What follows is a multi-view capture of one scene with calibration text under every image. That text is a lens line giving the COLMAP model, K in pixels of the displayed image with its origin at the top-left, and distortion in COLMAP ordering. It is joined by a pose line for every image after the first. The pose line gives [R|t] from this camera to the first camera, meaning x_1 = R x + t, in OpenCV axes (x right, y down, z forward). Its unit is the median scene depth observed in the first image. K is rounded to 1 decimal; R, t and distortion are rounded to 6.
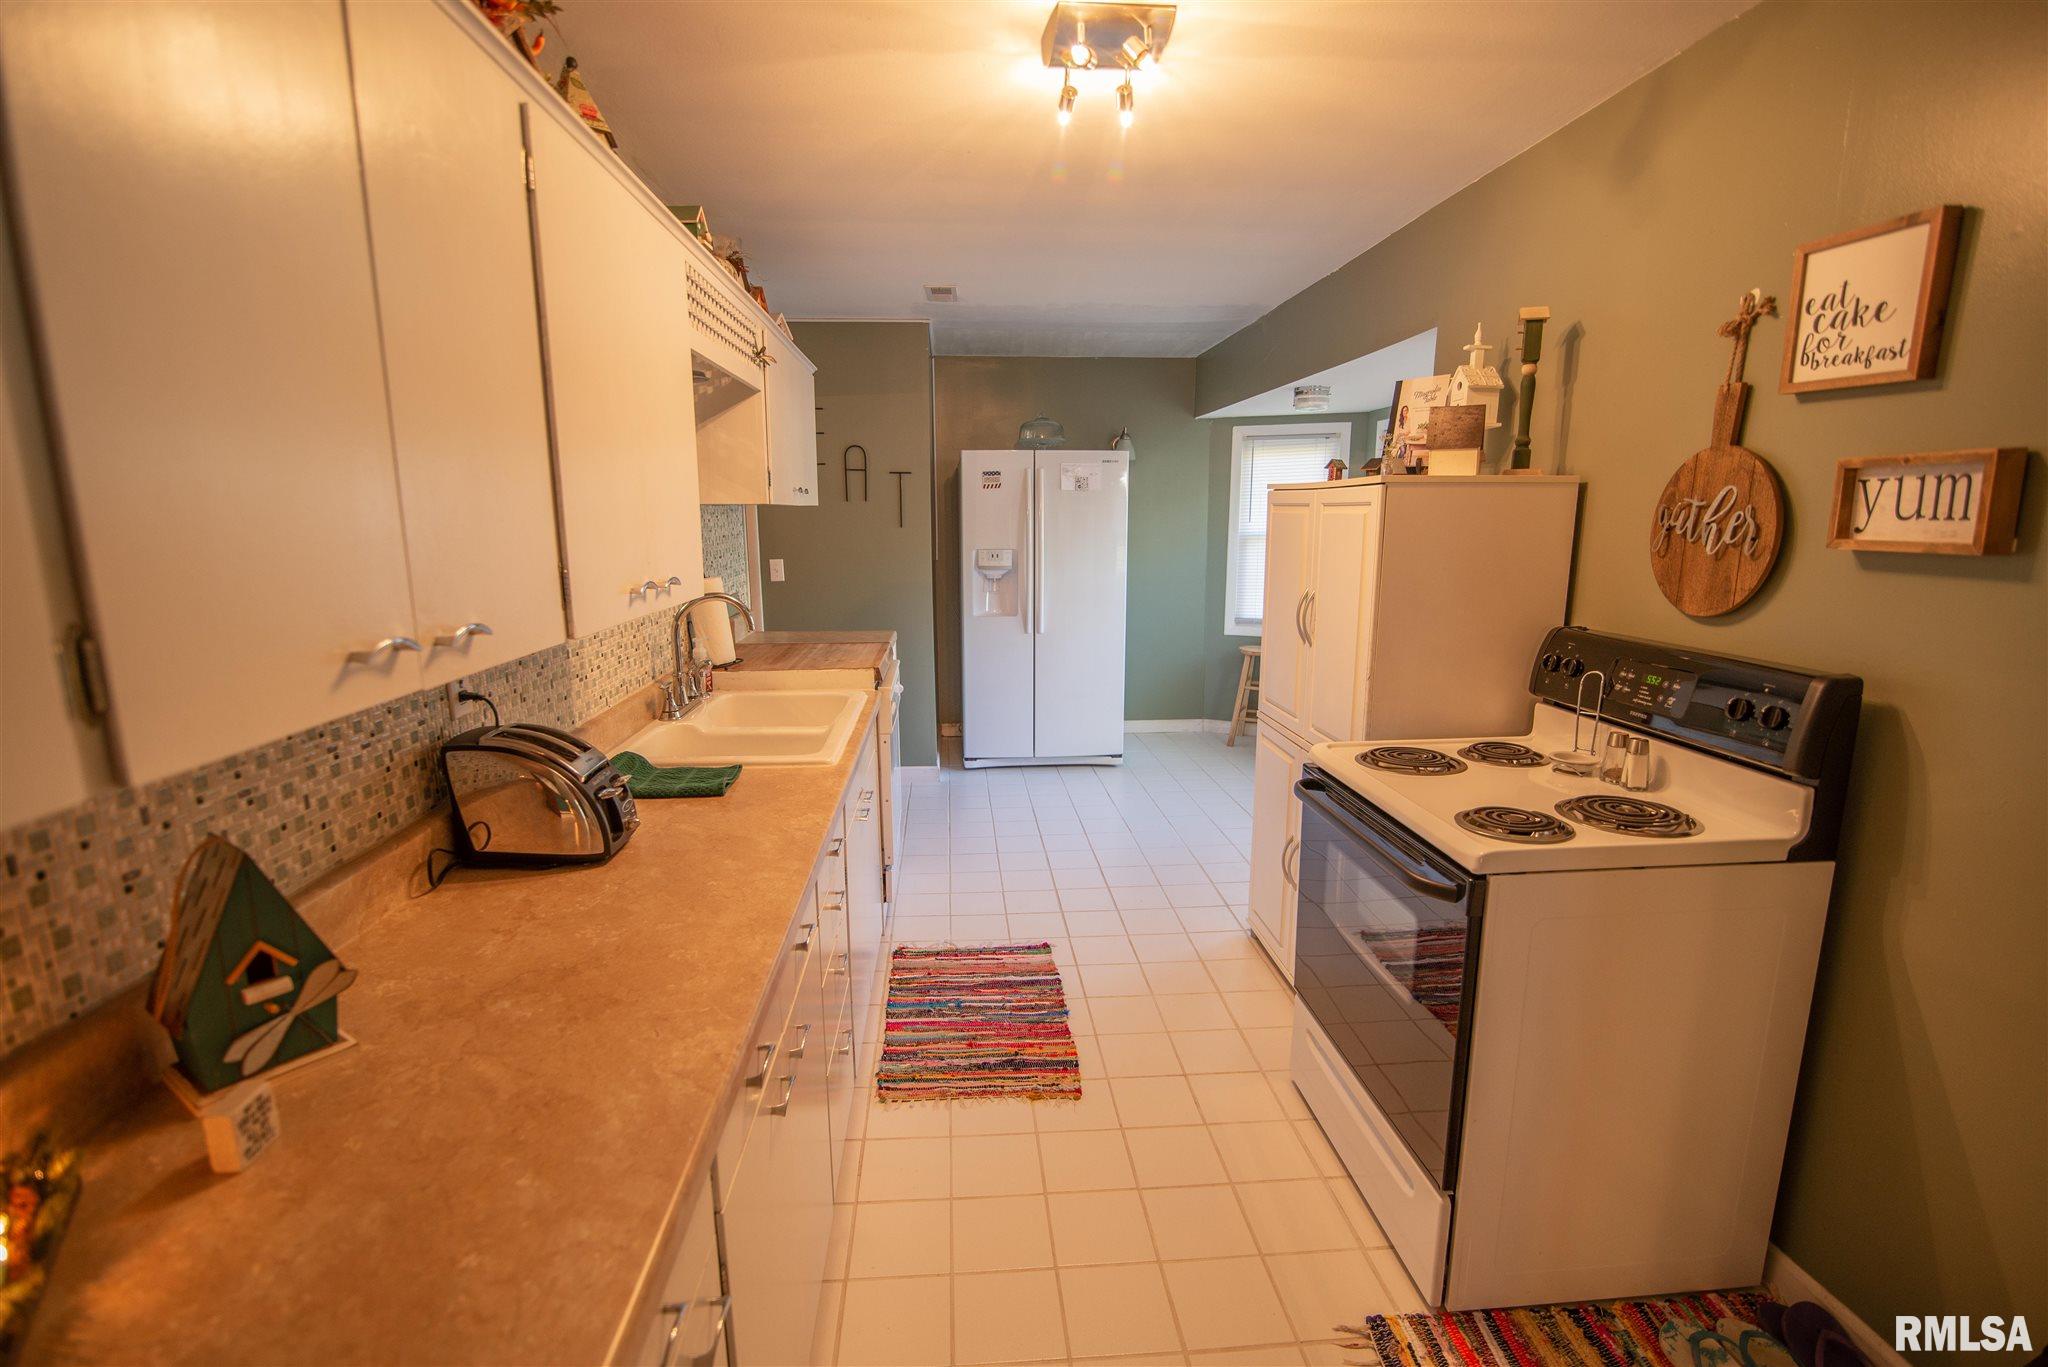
lens RADIAL K [[931.4, 0, 1014.4], [0, 931.4, 686.3], [0, 0, 1]] dist [-0.019158, -0.000049]
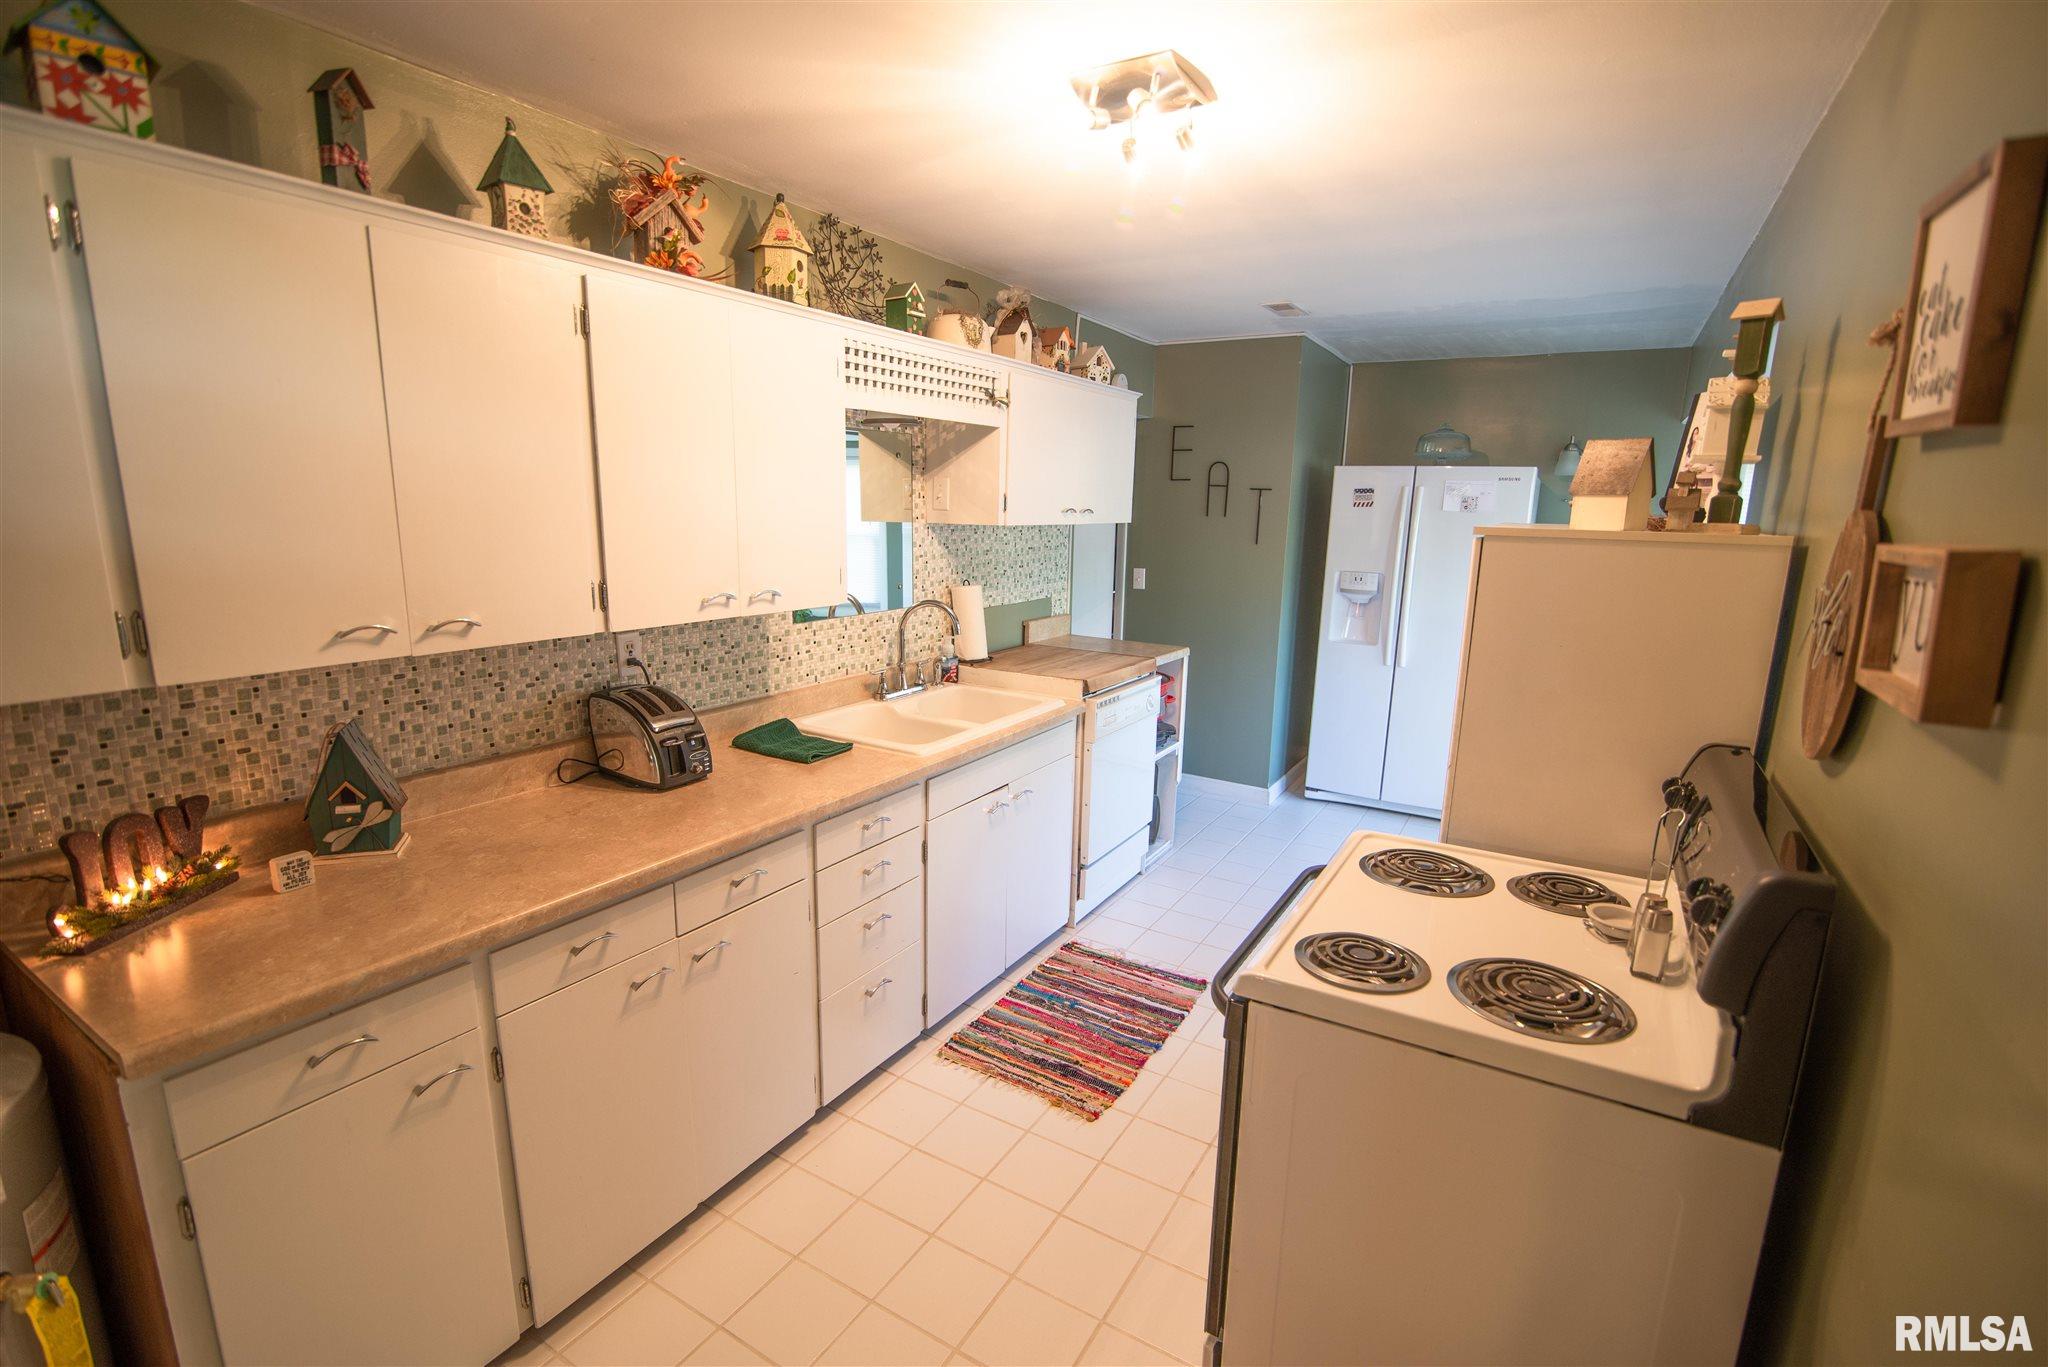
lens RADIAL K [[931.4, 0, 1016.4], [0, 931.4, 688.0], [0, 0, 1]] dist [-0.019158, -0.000049]
pose [[0.818587, 0.133078, -0.558754, 0.579616], [-0.129587, 0.990498, 0.046059, -0.075076], [0.559574, 0.034704, 0.828054, 0.099825]]
